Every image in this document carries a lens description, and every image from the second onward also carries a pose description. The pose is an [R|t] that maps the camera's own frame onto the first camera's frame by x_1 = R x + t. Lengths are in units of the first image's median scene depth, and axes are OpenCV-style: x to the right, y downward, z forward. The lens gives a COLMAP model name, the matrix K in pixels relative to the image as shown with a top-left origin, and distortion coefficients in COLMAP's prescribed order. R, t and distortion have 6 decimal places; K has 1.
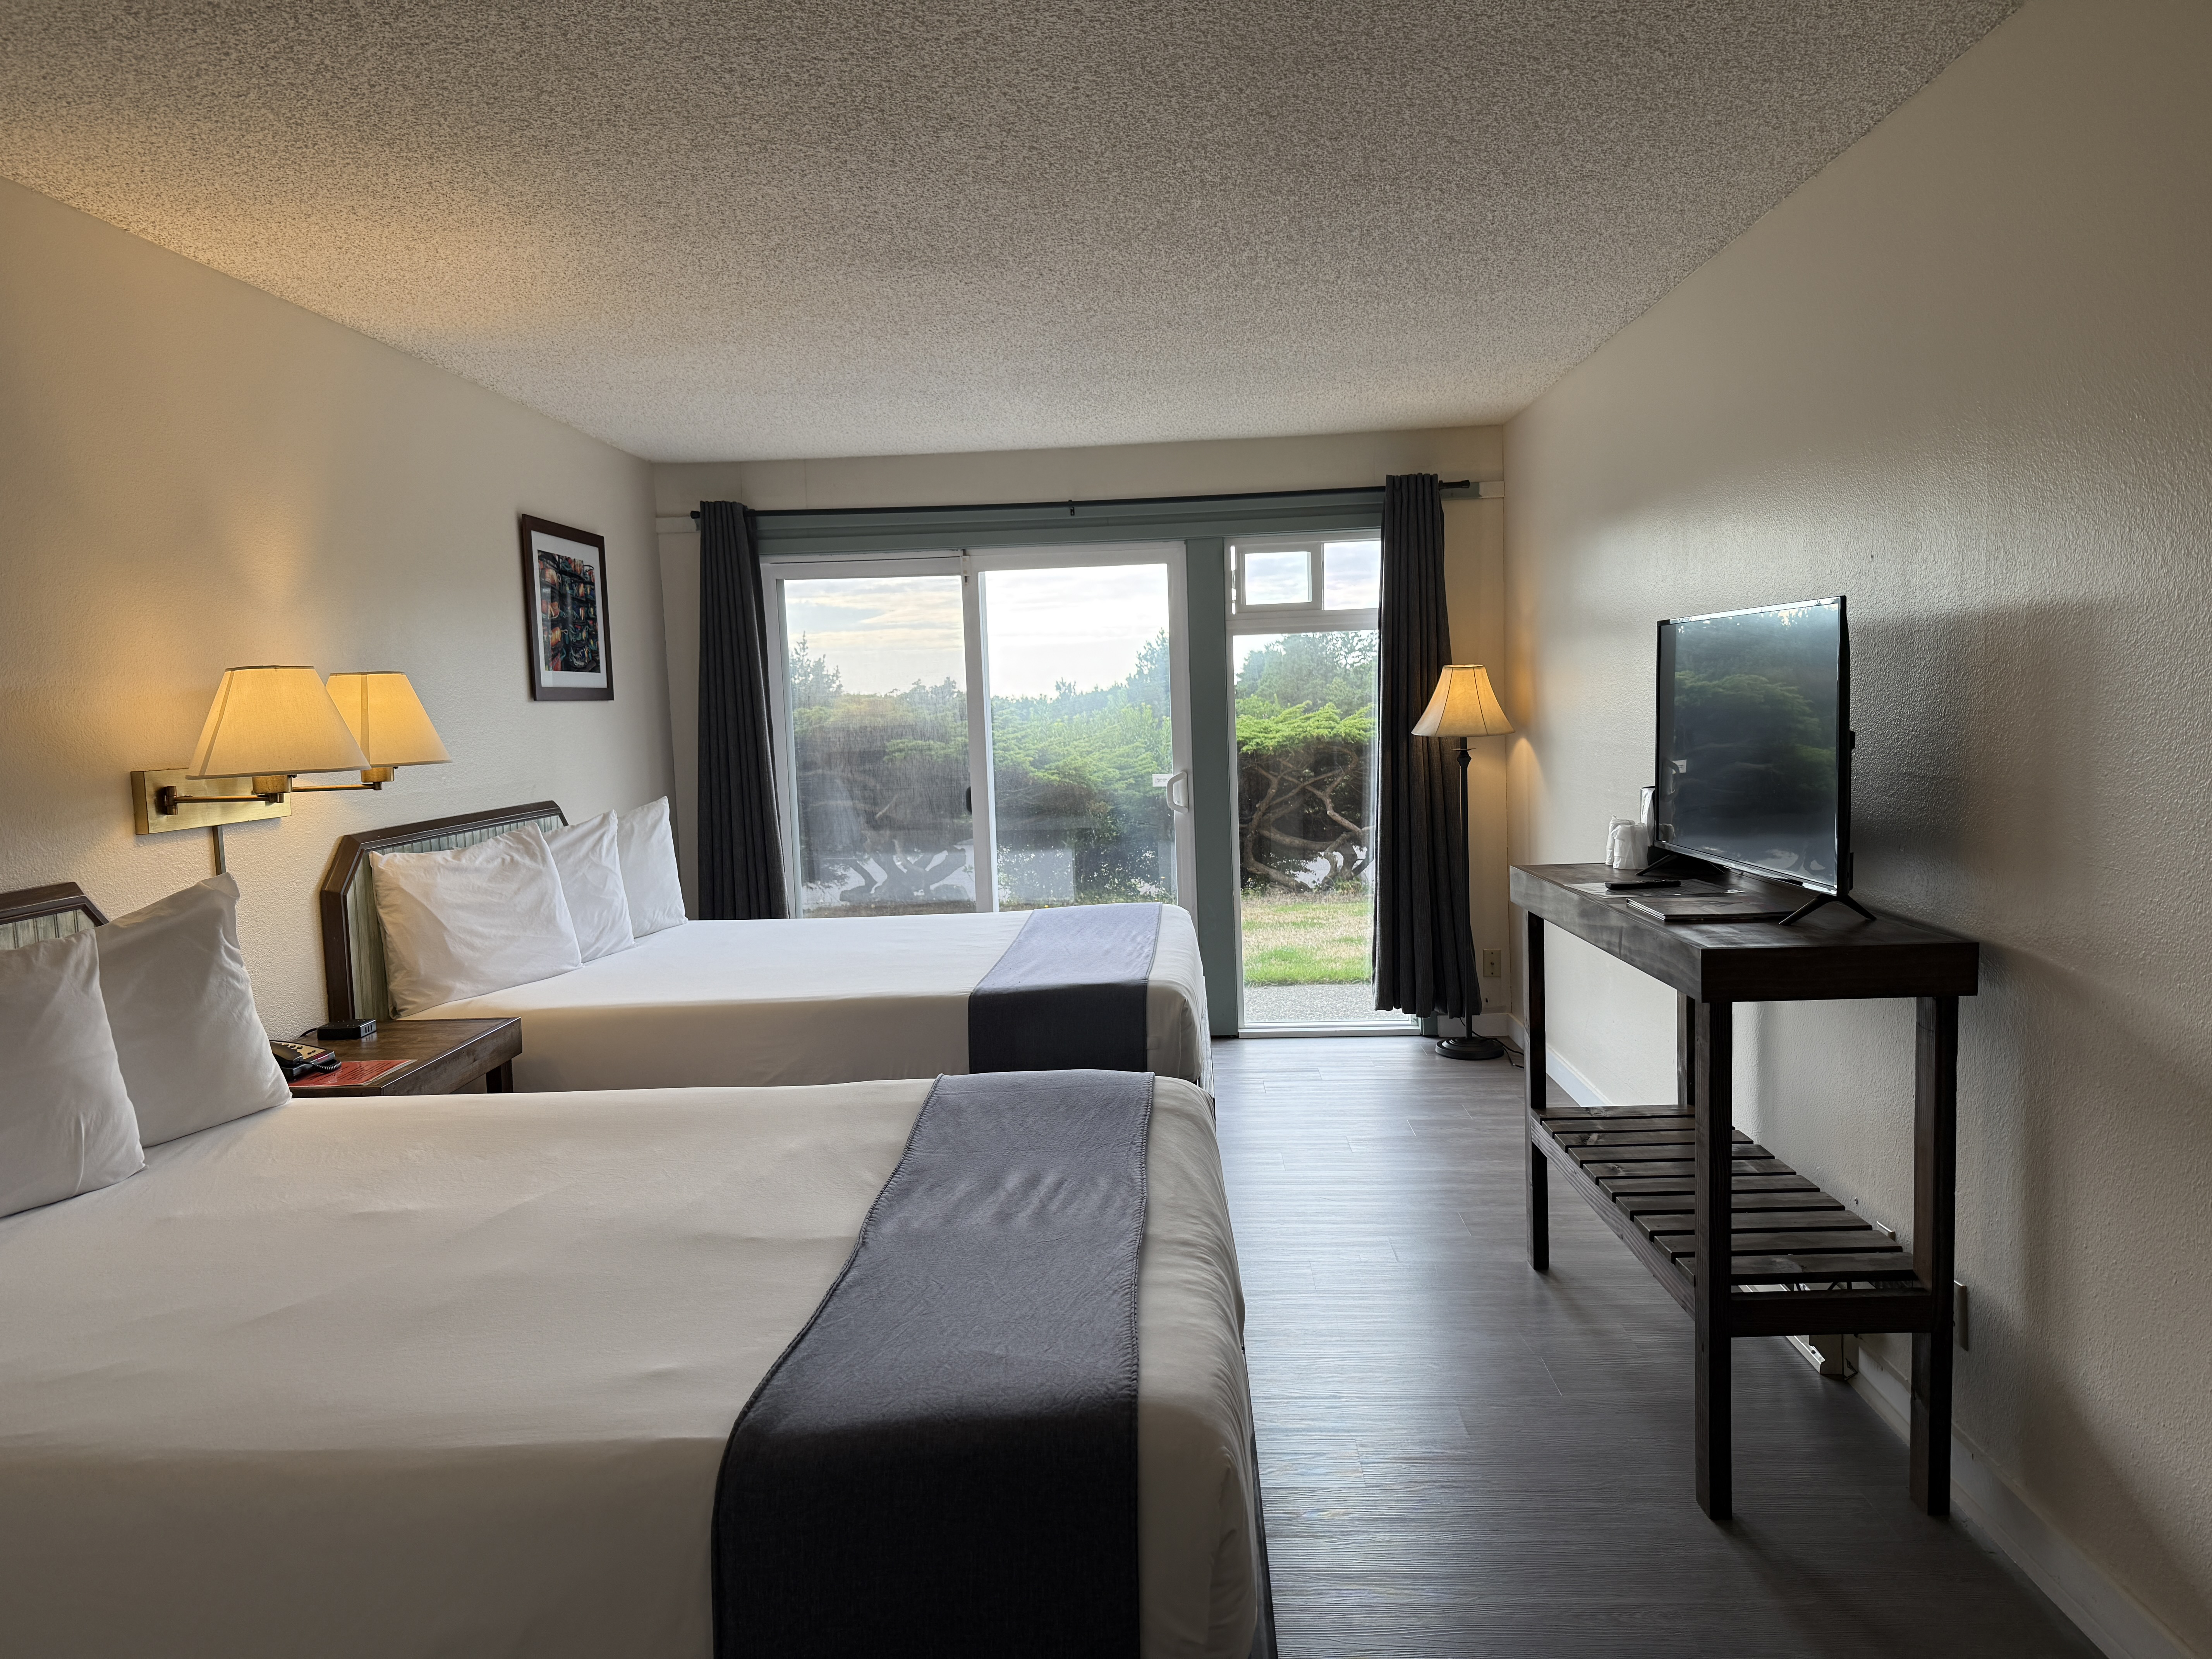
lens RADIAL K [[1551.1, 0, 1061.6], [0, 1551.1, 845.7], [0, 0, 1]] dist [0.037510, -0.033962]
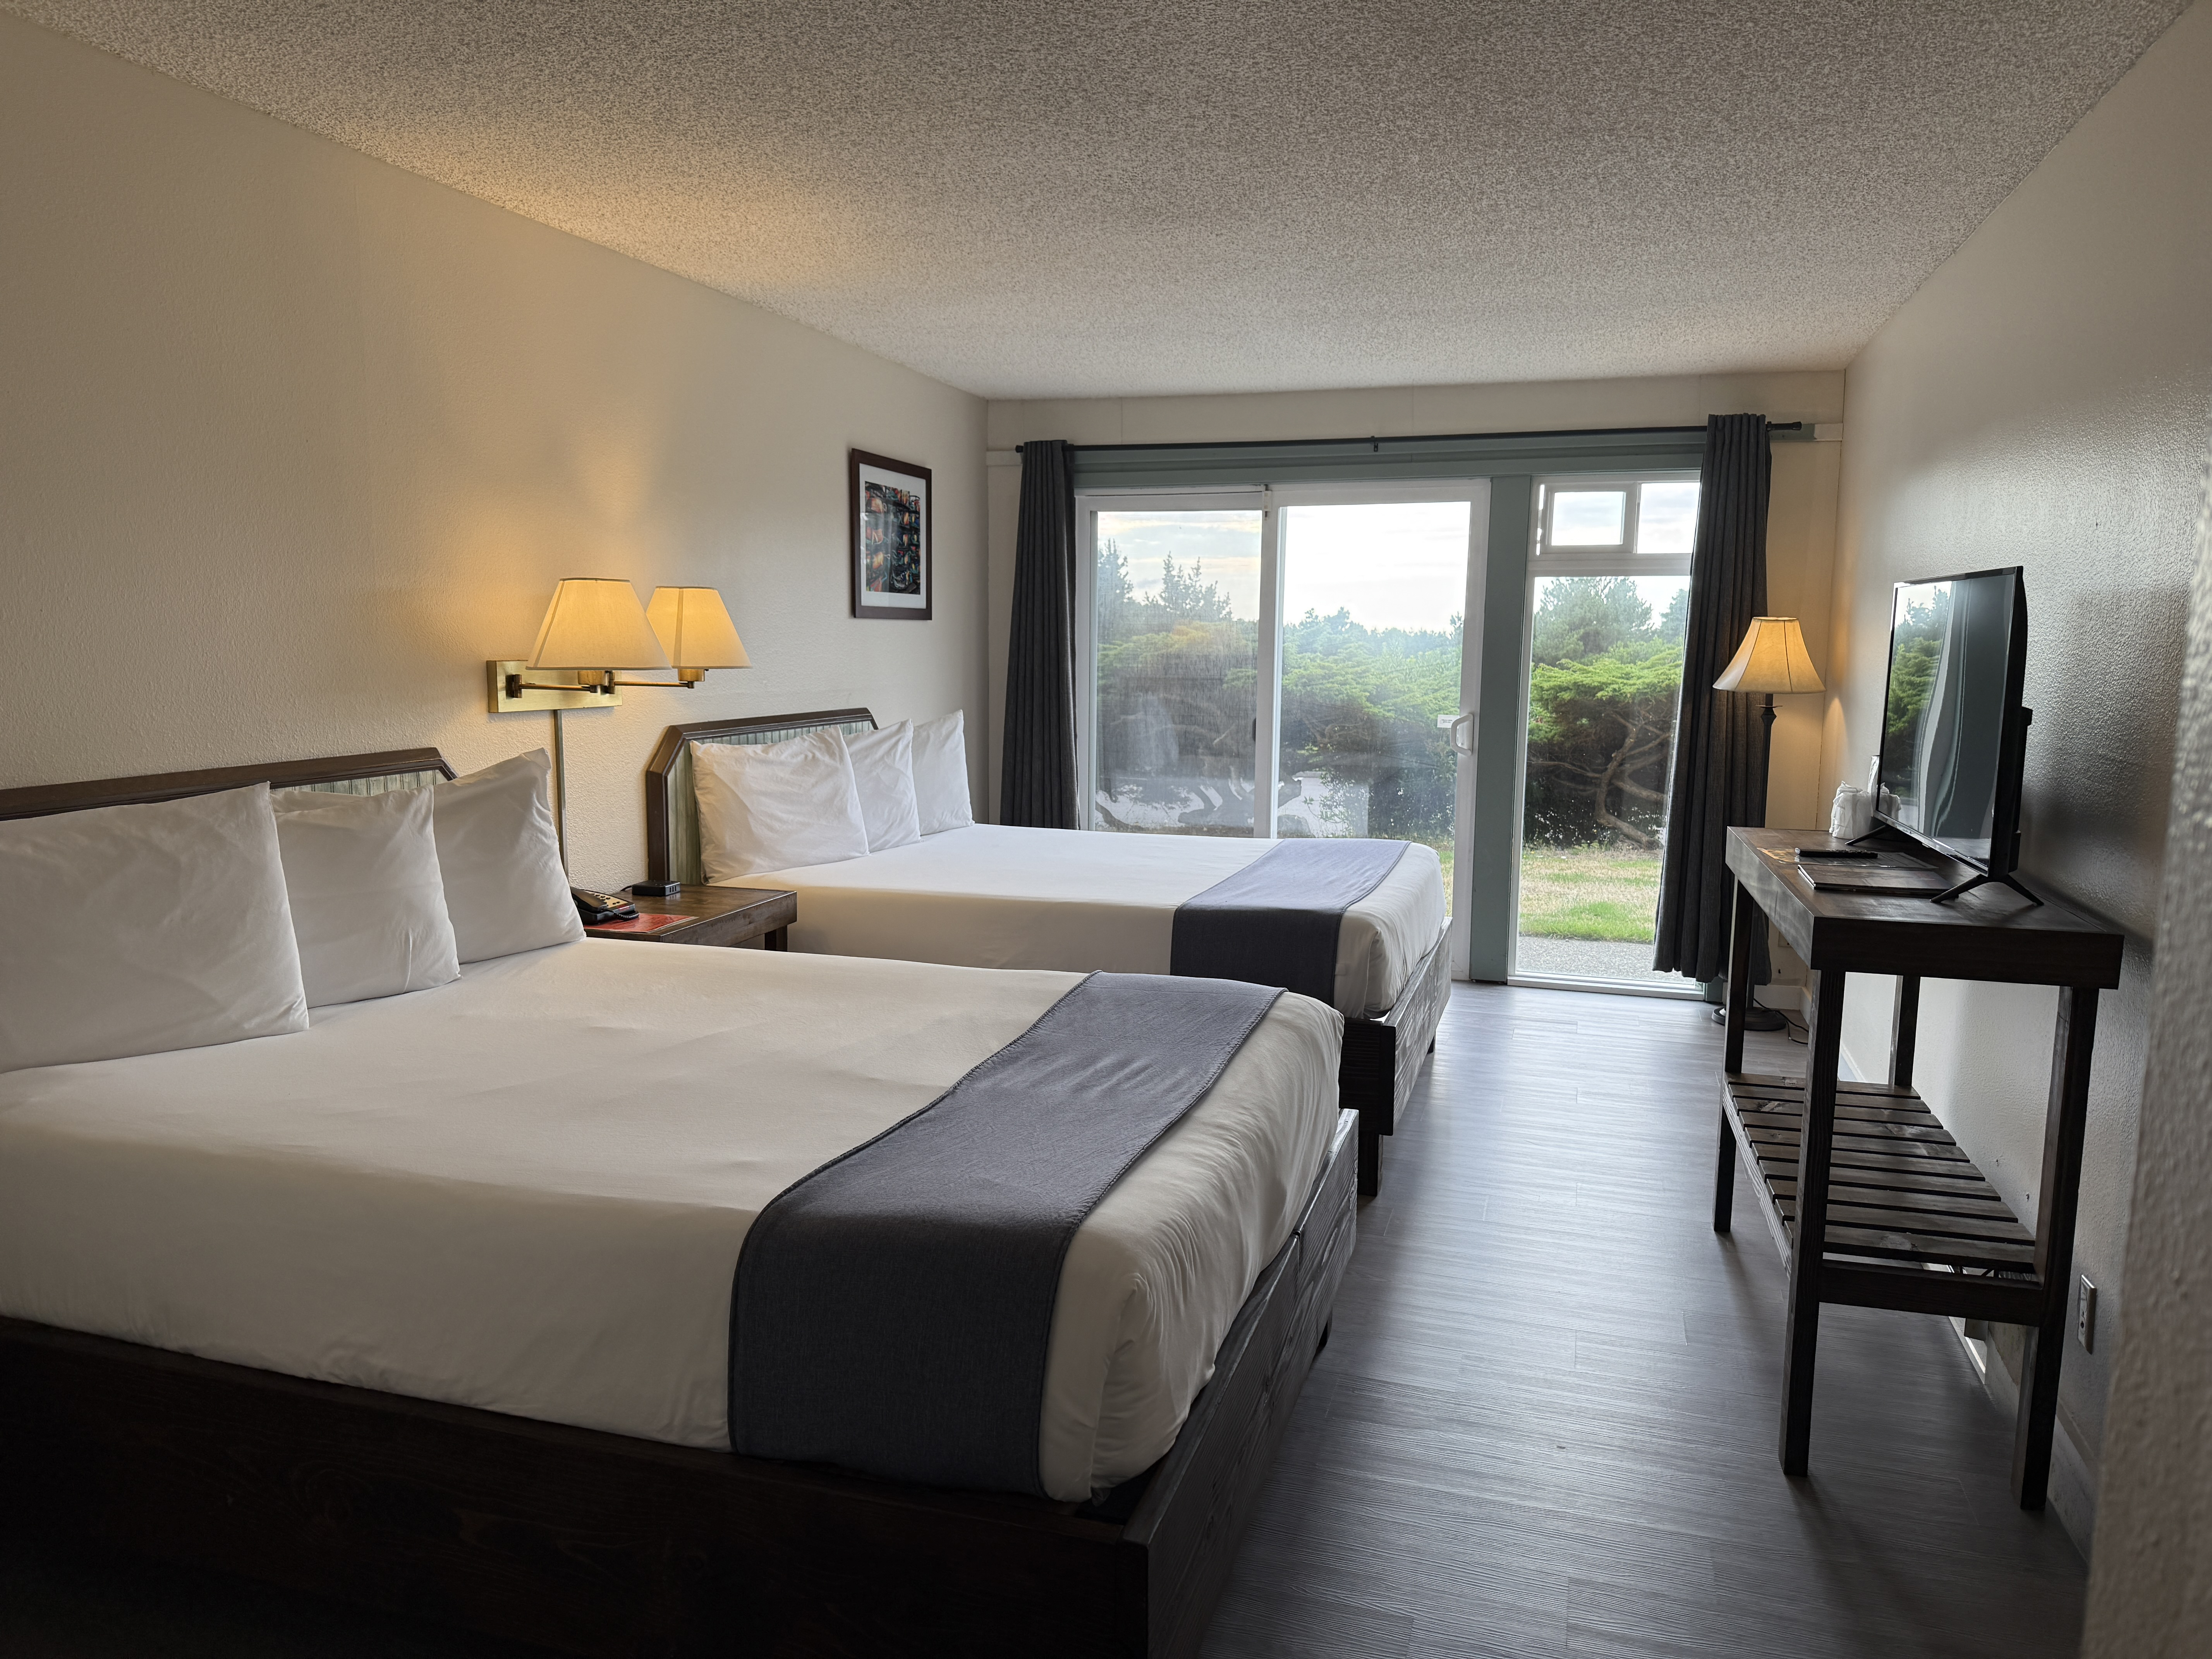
lens RADIAL K [[1551.1, 0, 1062.1], [0, 1551.1, 851.0], [0, 0, 1]] dist [0.037510, -0.033962]
pose [[0.966329, 0.080357, -0.244441, 0.143187], [-0.068055, 0.995972, 0.058376, -0.000768], [0.248148, -0.039775, 0.967905, -0.069584]]
